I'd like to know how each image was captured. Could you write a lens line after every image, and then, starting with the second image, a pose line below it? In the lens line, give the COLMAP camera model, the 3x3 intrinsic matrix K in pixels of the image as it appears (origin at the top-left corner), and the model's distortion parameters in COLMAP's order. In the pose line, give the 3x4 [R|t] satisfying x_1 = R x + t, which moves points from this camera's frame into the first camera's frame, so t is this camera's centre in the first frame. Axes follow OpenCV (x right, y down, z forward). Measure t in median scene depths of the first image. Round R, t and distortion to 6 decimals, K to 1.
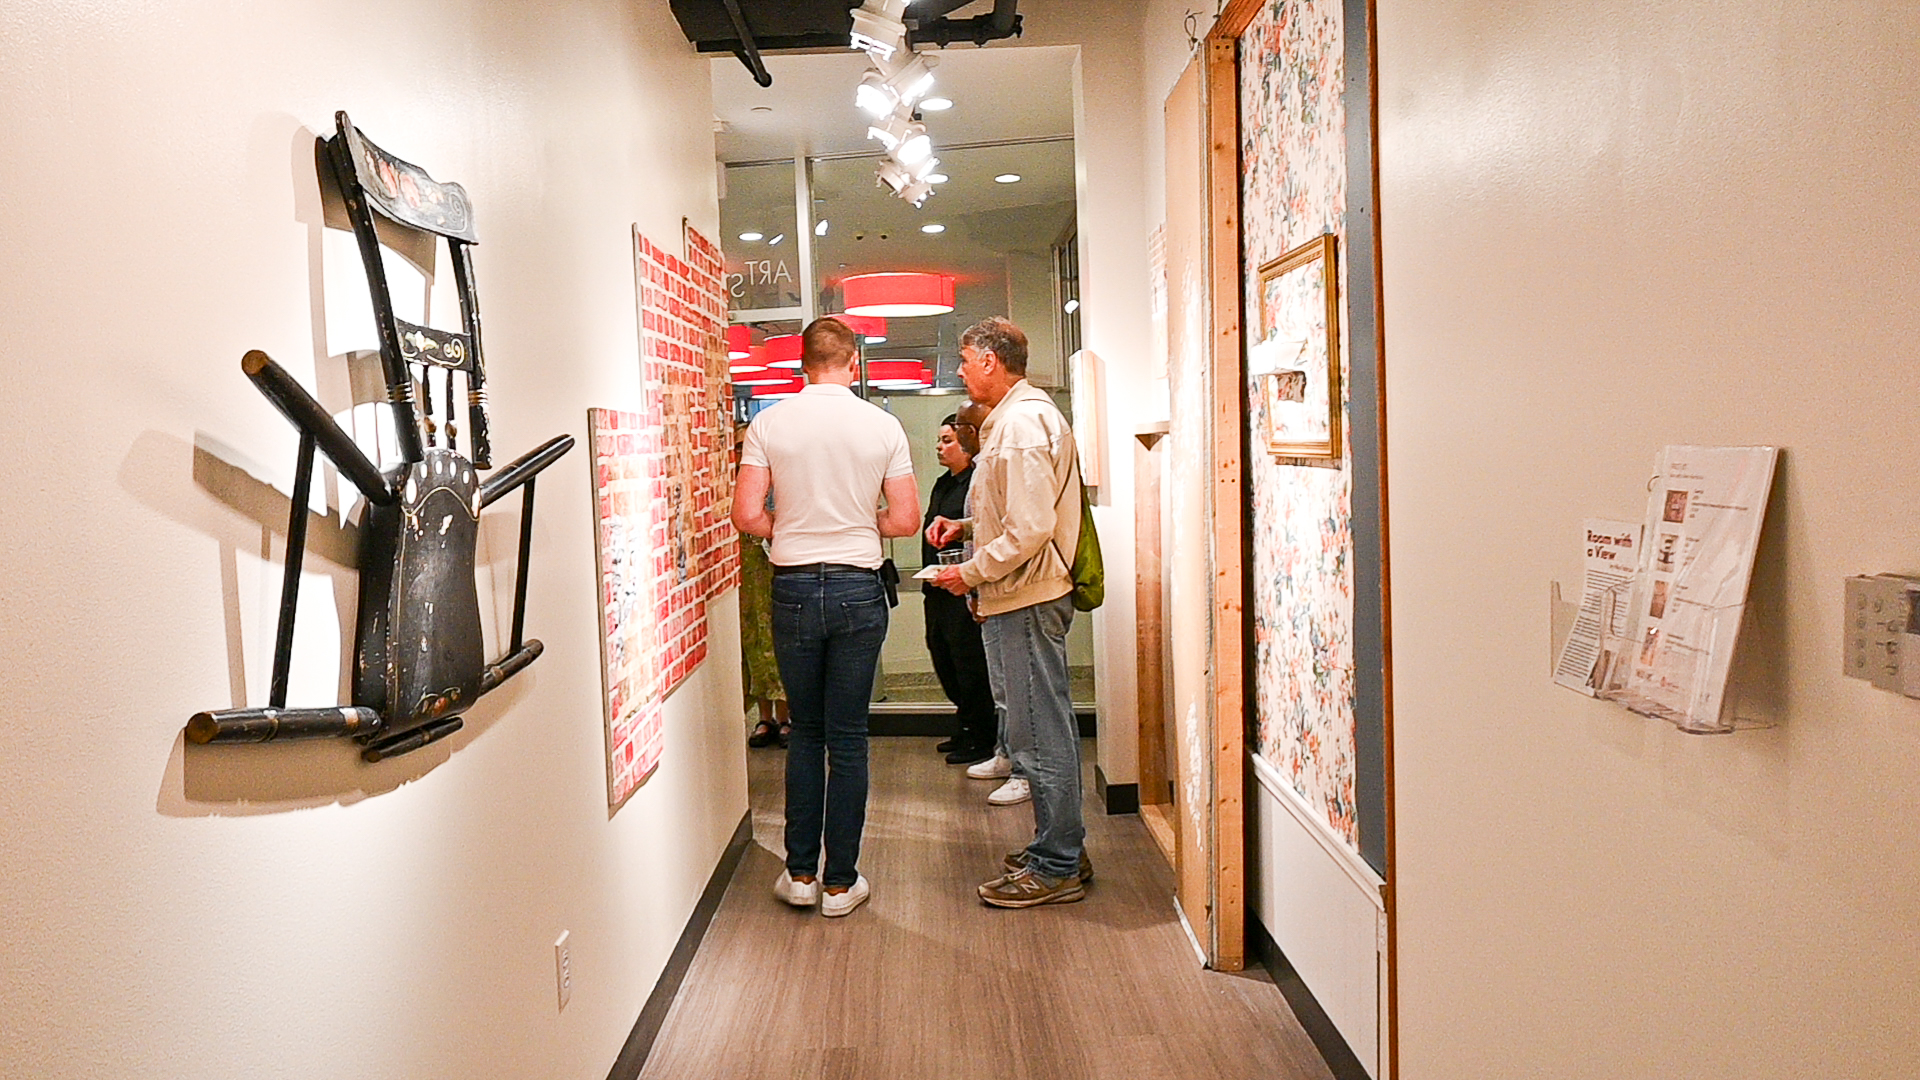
lens RADIAL K [[1395.2, 0, 962.4], [0, 1395.2, 538.7], [0, 0, 1]] dist [-0.007256, 0.000491]
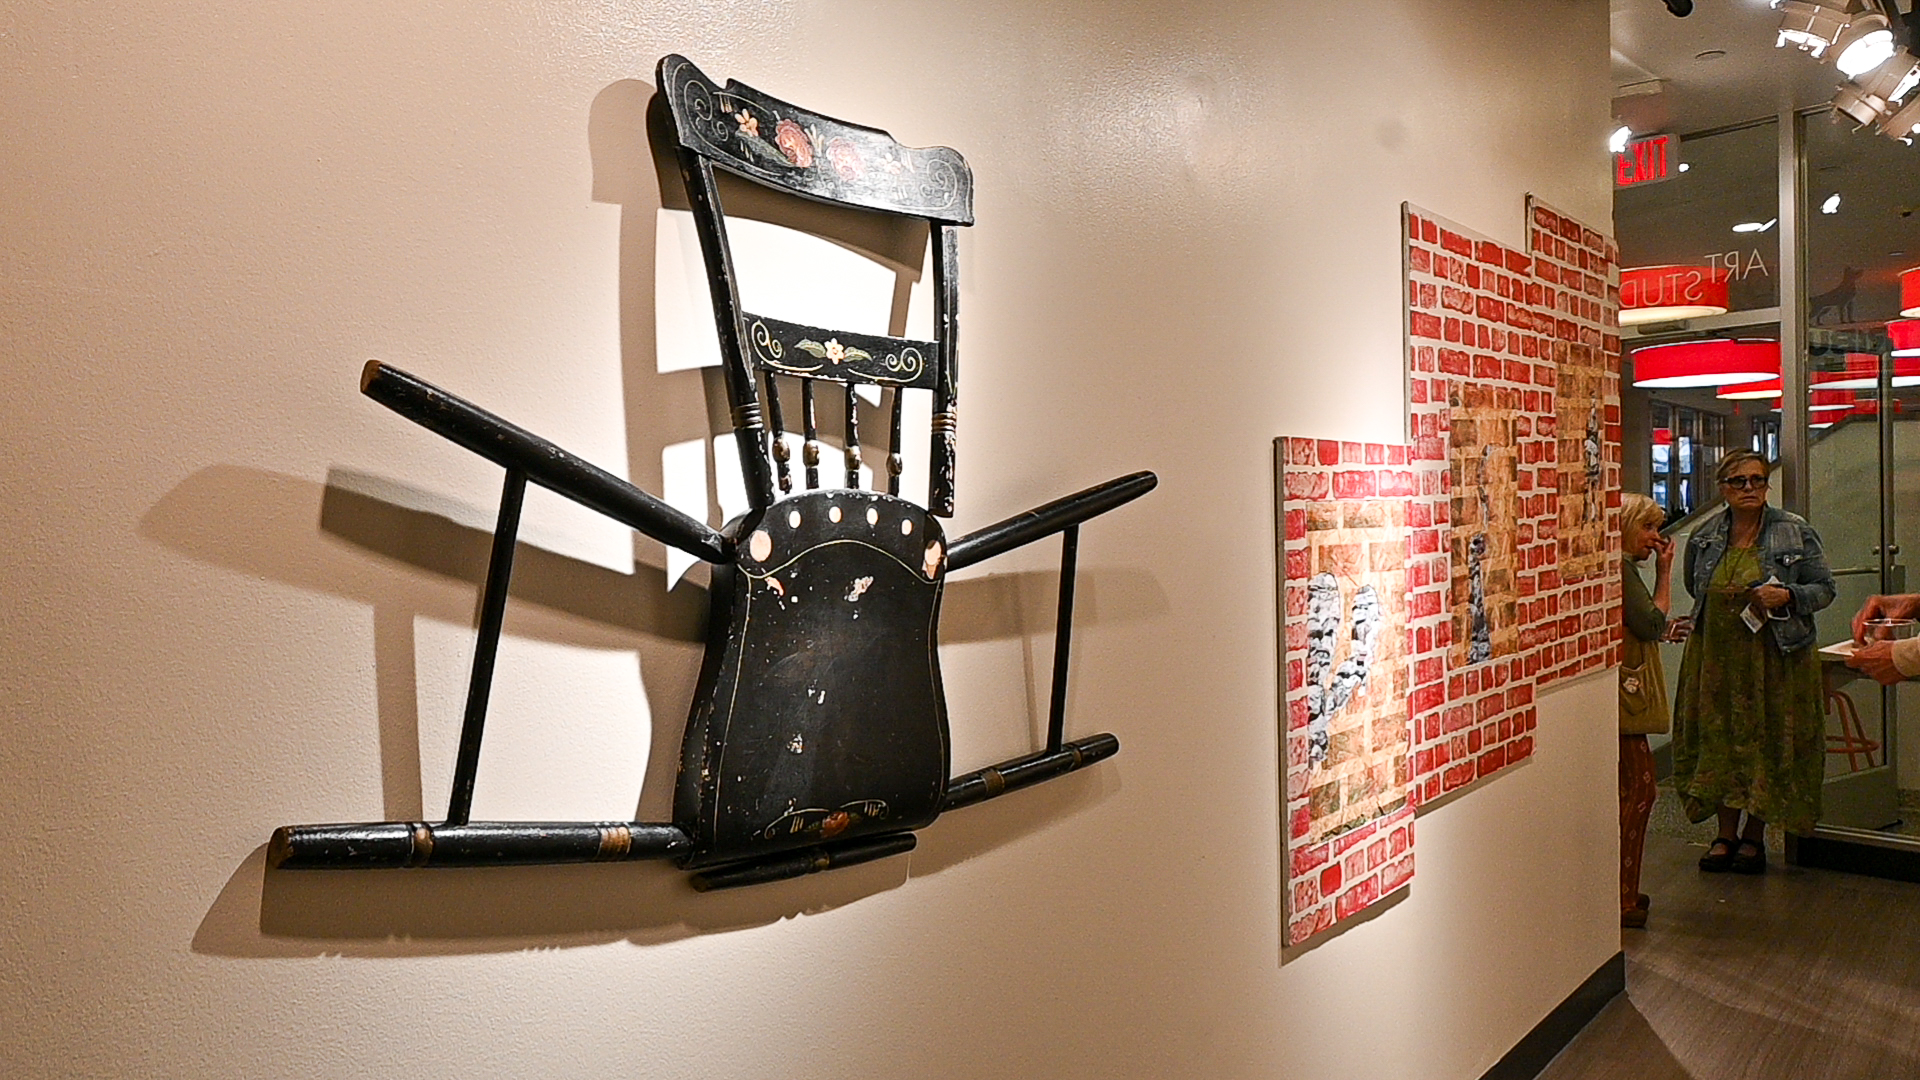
lens RADIAL K [[1395.2, 0, 957.2], [0, 1395.2, 549.3], [0, 0, 1]] dist [-0.007256, 0.000491]
pose [[0.760293, 0.046408, -0.647921, 0.087652], [-0.056232, 0.998402, 0.005527, -0.020759], [0.647142, 0.032232, 0.761688, 0.237921]]
